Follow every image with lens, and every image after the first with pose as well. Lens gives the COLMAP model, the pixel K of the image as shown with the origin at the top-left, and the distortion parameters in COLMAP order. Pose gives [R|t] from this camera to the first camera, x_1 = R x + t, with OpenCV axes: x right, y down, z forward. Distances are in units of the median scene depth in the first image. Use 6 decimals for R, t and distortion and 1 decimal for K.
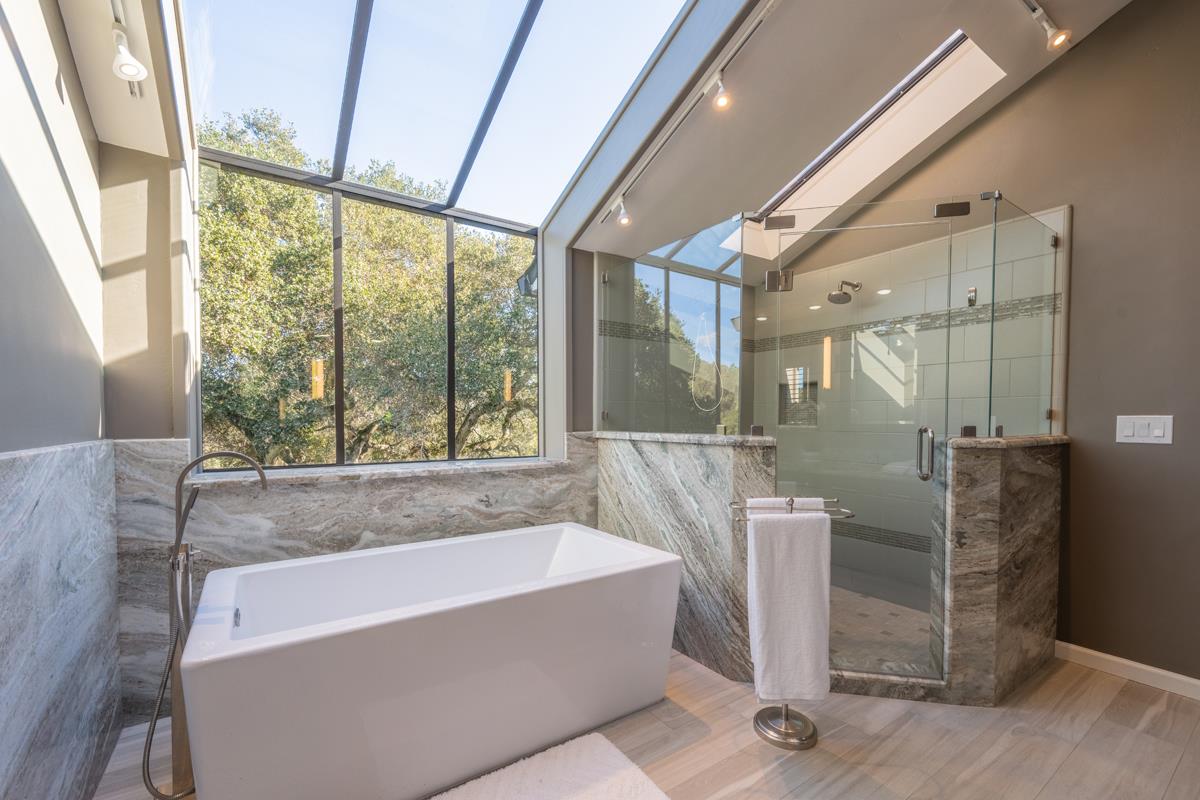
lens RADIAL K [[503.4, 0, 602.0], [0, 503.4, 433.6], [0, 0, 1]] dist [0.000103, 0.000046]
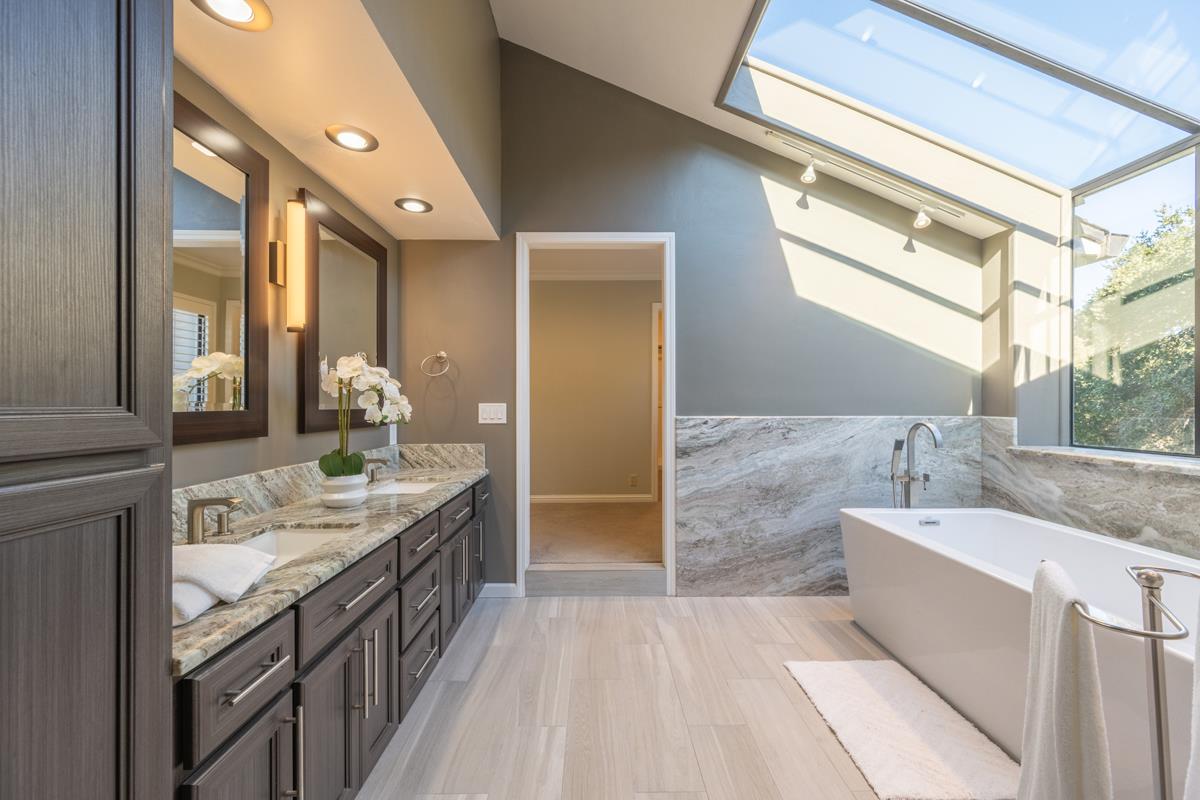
lens RADIAL K [[643.6, 0, 600.0], [0, 643.6, 400.0], [0, 0, 1]] dist [0.000286, 0.000198]
pose [[-0.569511, -0.016070, -0.821827, 1.167644], [-0.039173, 0.999204, 0.007607, -0.006807], [0.821050, 0.036525, -0.569687, 0.921564]]
